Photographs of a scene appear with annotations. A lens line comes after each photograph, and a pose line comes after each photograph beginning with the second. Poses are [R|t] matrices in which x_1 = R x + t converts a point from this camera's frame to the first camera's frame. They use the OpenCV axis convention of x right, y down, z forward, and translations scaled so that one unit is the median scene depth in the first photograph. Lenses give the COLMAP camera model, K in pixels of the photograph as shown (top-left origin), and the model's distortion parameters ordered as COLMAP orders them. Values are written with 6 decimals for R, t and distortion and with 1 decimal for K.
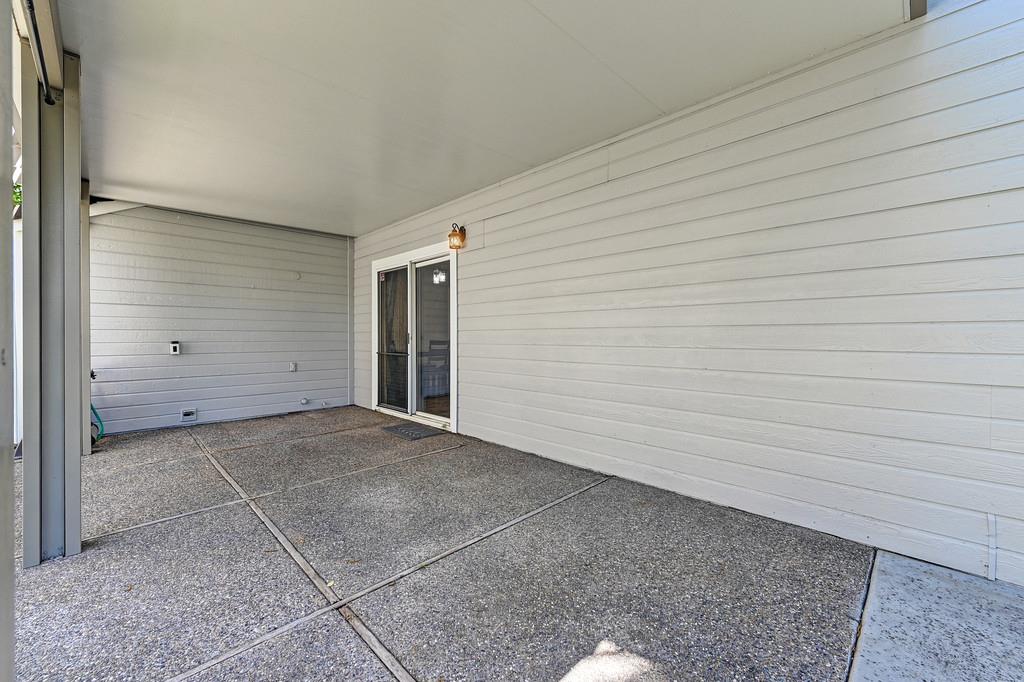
lens RADIAL K [[414.7, 0, 509.9], [0, 414.7, 337.1], [0, 0, 1]] dist [0.006670, -0.001168]
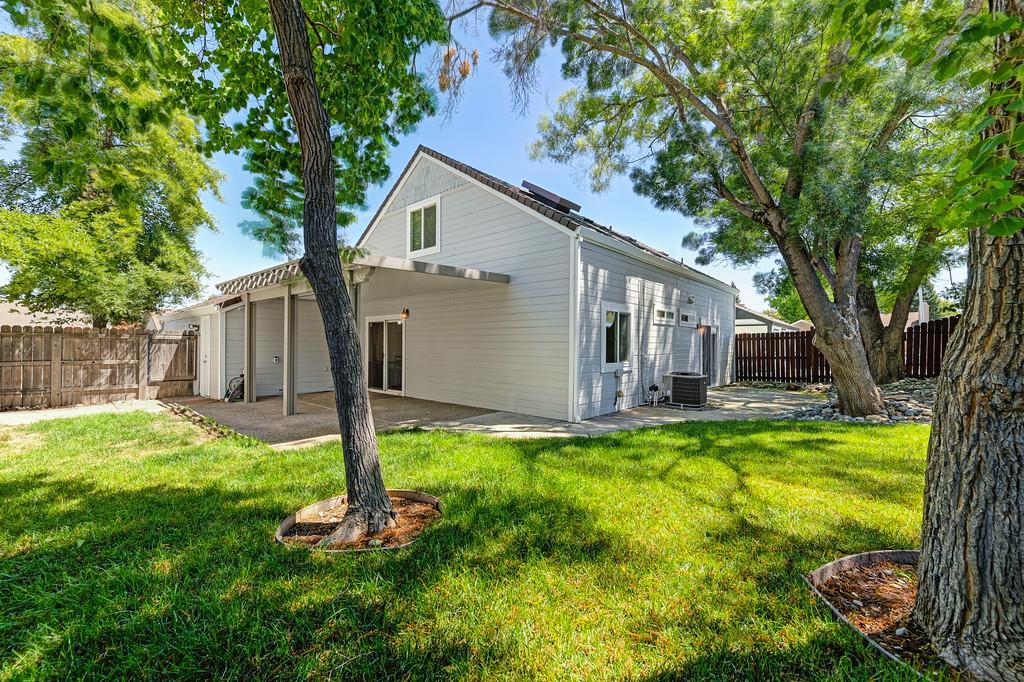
lens RADIAL K [[414.7, 0, 512.6], [0, 414.7, 341.4], [0, 0, 1]] dist [0.006670, -0.001168]
pose [[0.997767, 0.006023, 0.066514, 0.304344], [-0.005437, 0.999945, -0.008989, -0.059181], [-0.066565, 0.008608, 0.997745, -1.303312]]
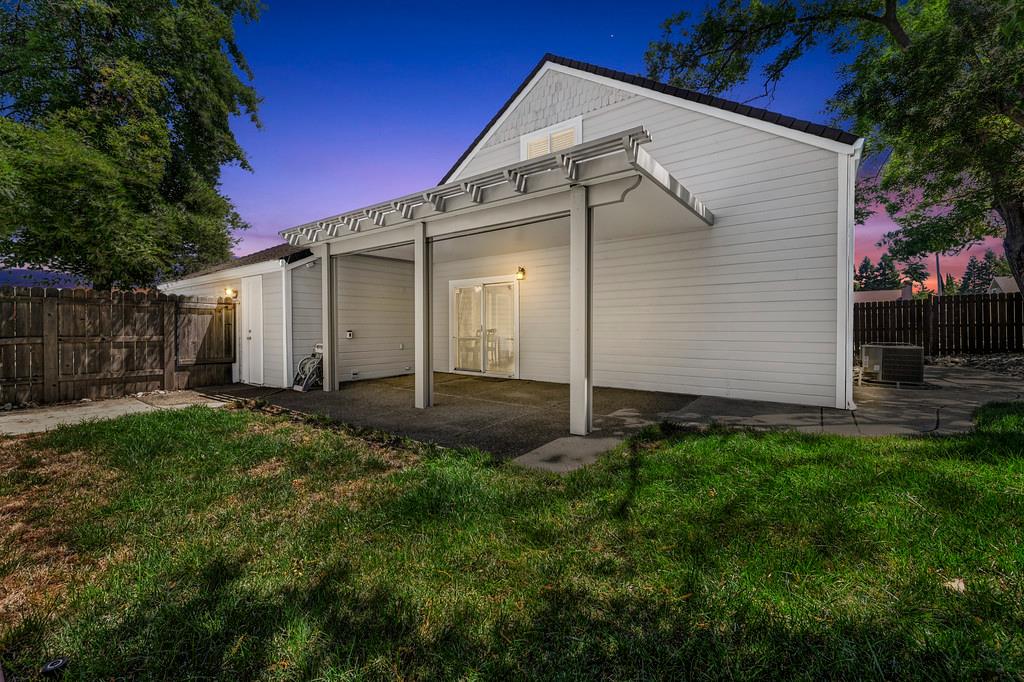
lens RADIAL K [[414.7, 0, 508.2], [0, 414.7, 326.4], [0, 0, 1]] dist [0.006670, -0.001168]
pose [[0.989244, -0.003234, 0.146238, -0.422287], [0.003889, 0.999984, -0.004195, 0.003106], [-0.146222, 0.004719, 0.989241, -0.768319]]
